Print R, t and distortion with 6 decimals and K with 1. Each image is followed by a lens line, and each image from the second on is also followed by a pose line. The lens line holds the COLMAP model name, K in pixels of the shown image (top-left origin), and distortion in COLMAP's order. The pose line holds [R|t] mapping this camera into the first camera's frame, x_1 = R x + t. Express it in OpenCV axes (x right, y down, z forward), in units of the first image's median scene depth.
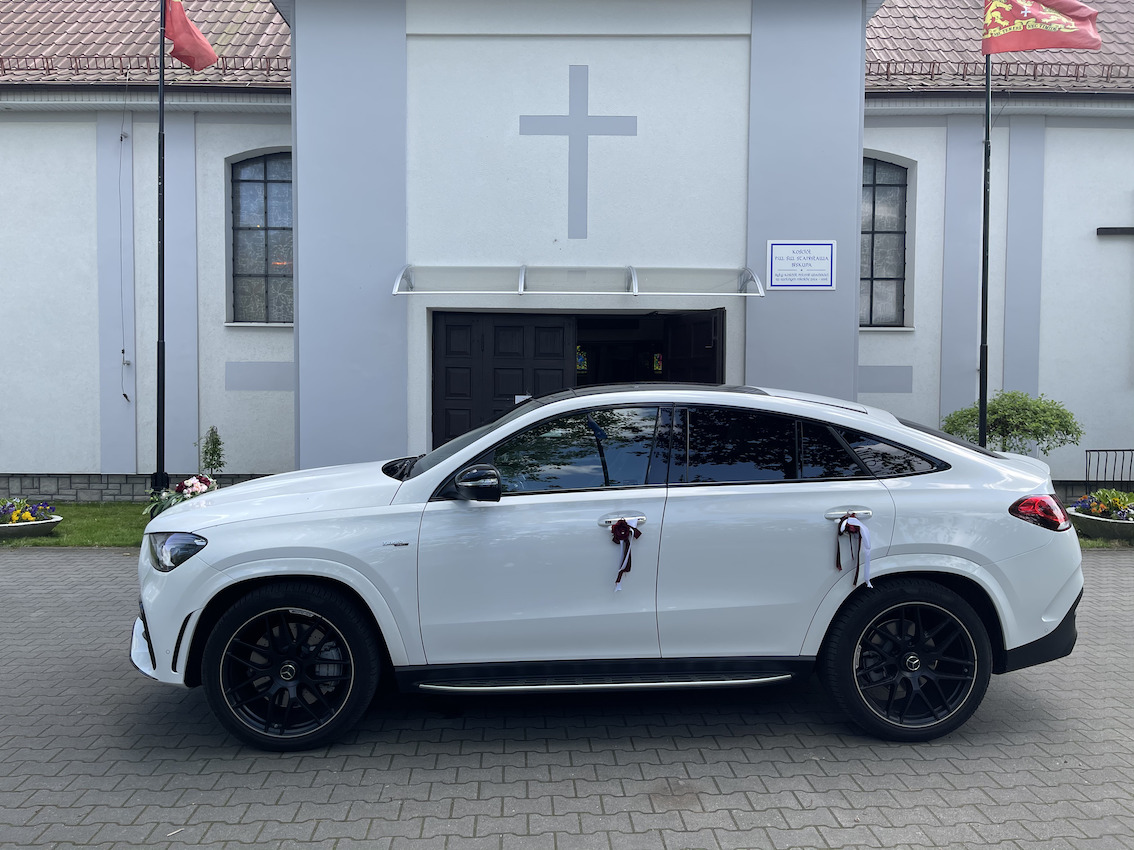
lens RADIAL K [[854.4, 0, 567.0], [0, 854.4, 425.0], [0, 0, 1]] dist [0.079342, -0.105766]
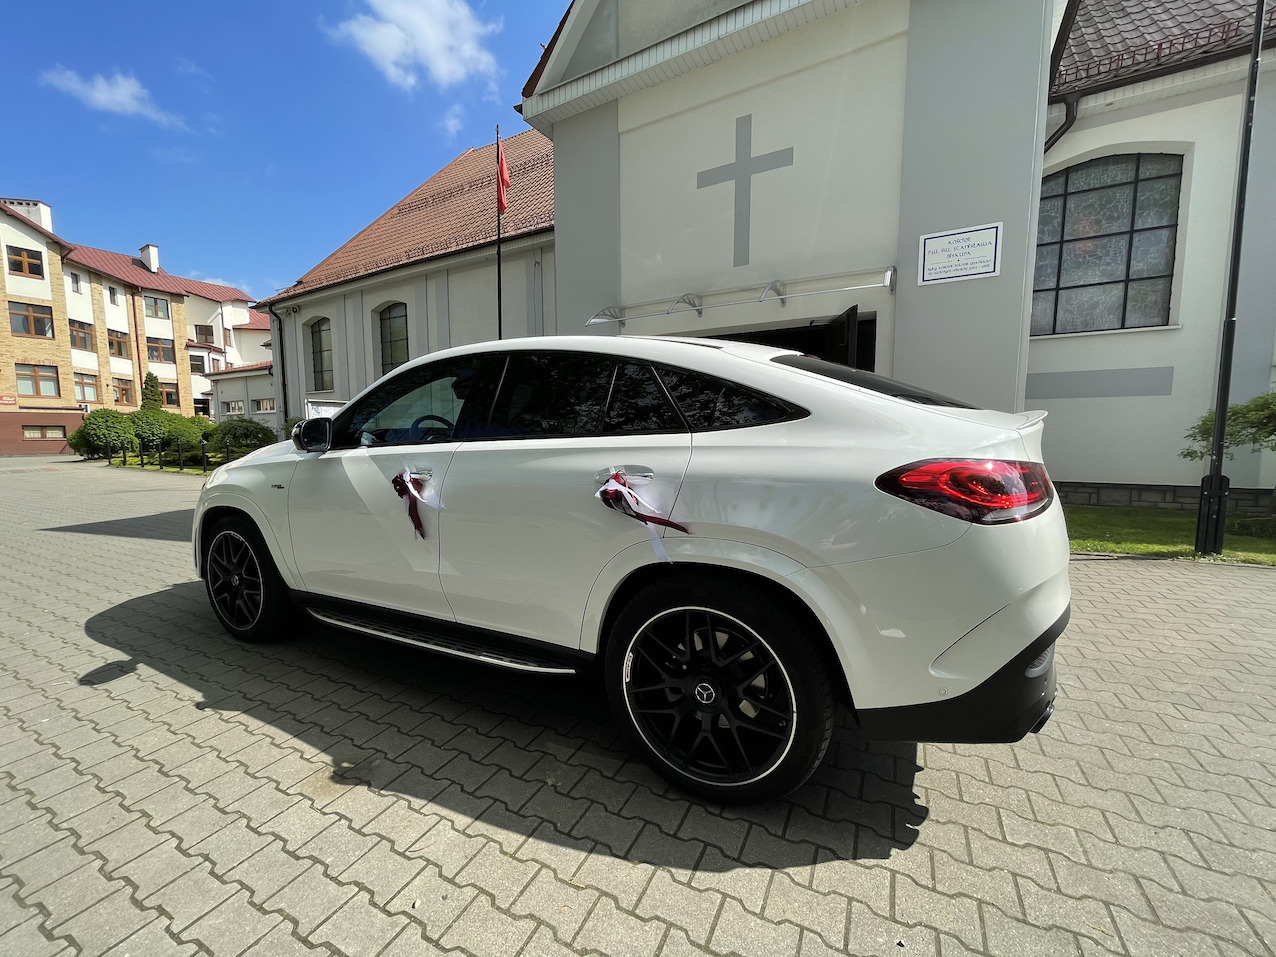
lens RADIAL K [[513.2, 0, 633.6], [0, 513.2, 479.6], [0, 0, 1]] dist [0.001465, -0.000225]
pose [[0.860302, 0.040793, -0.508150, 0.528803], [-0.008499, 0.997802, 0.065712, 0.071402], [0.509714, -0.052213, 0.858758, 0.590987]]
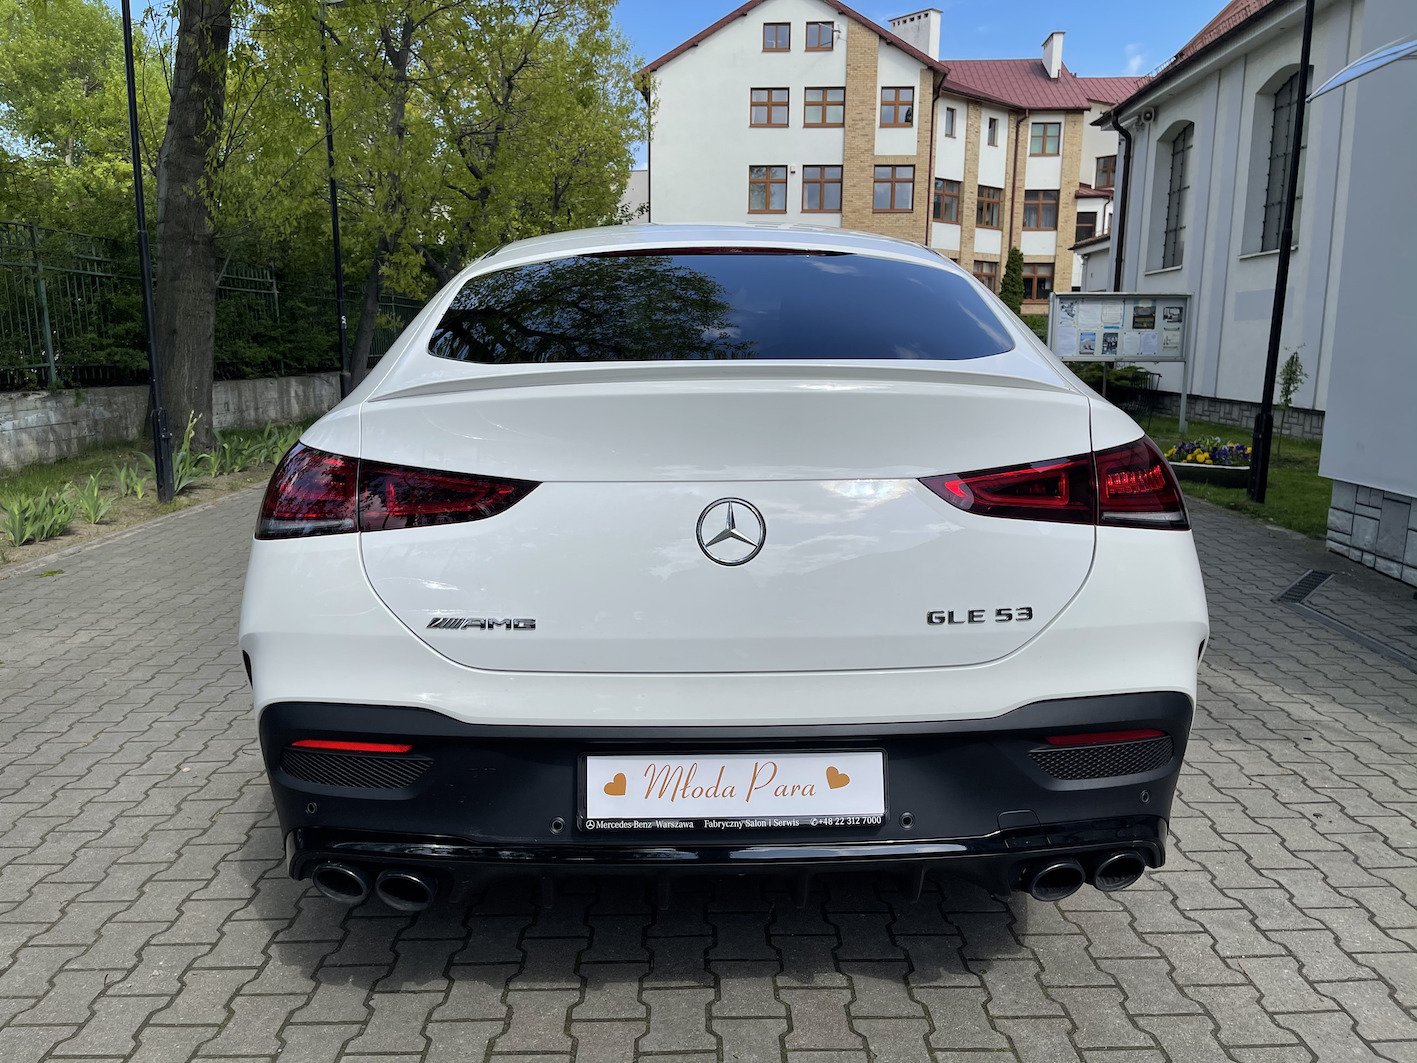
lens RADIAL K [[1067.6, 0, 708.5], [0, 1067.6, 531.5], [0, 0, 1]] dist [0.079342, -0.105766]
pose [[-0.042990, 0.169945, -0.984515, 1.004666], [-0.034967, 0.984567, 0.171481, 0.030128], [0.998463, 0.041797, -0.036384, 1.188637]]
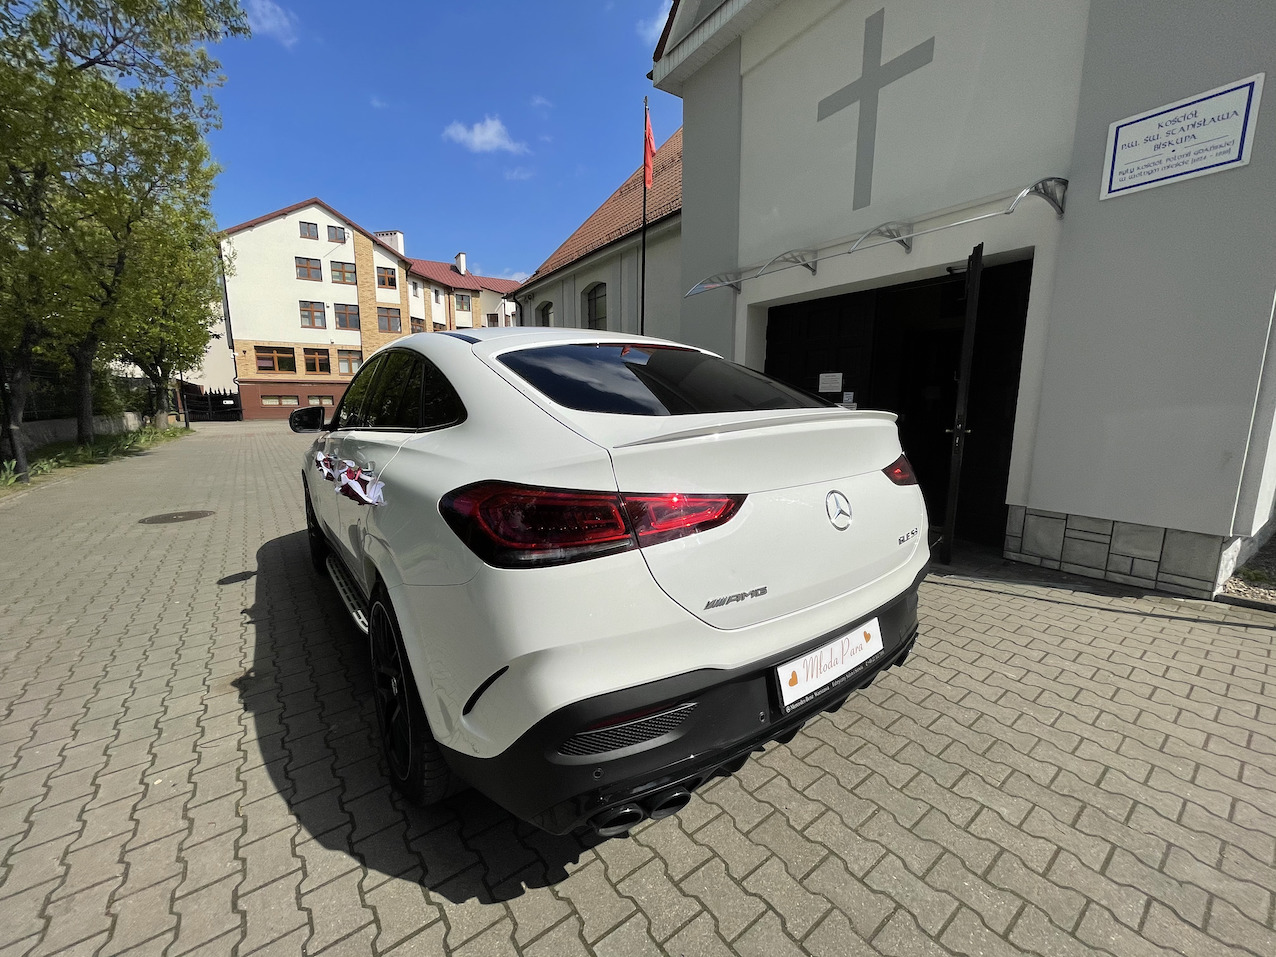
lens RADIAL K [[513.0, 0, 633.1], [0, 513.0, 480.0], [0, 0, 1]] dist [-0.000344, -0.000484]
pose [[0.547856, 0.124511, -0.827255, 0.804800], [-0.019682, 0.990507, 0.136048, 0.037508], [0.836341, -0.058253, 0.545105, 0.894298]]
